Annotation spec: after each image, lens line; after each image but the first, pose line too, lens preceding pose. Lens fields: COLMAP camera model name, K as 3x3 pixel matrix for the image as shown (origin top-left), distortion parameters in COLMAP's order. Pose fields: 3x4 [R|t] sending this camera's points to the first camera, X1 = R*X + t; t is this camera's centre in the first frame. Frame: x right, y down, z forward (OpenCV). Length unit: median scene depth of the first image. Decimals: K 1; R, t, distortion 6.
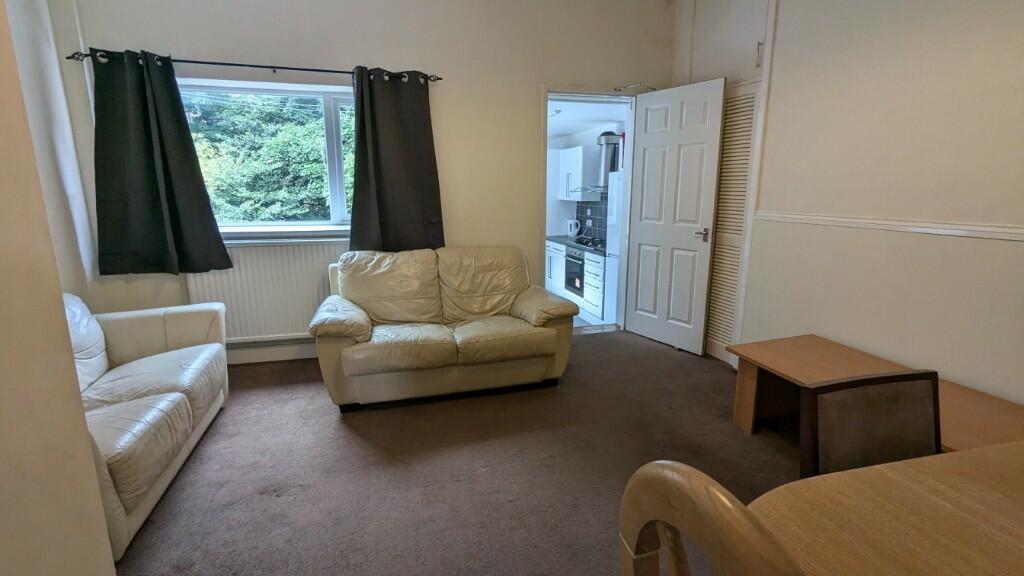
lens RADIAL K [[484.1, 0, 512.0], [0, 484.1, 288.0], [0, 0, 1]] dist [-0.001205, -0.000076]
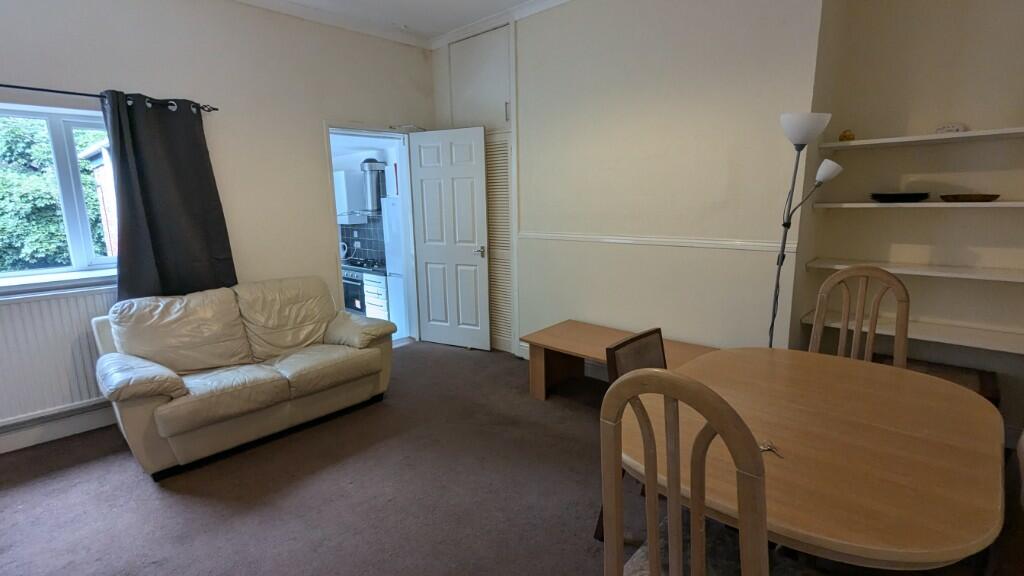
lens RADIAL K [[484.1, 0, 512.0], [0, 484.1, 288.0], [0, 0, 1]] dist [-0.001205, -0.000076]
pose [[0.859764, -0.108524, 0.499027, -0.162917], [0.122230, 0.992488, 0.005249, -0.016837], [-0.495848, 0.056483, 0.866570, -0.096463]]
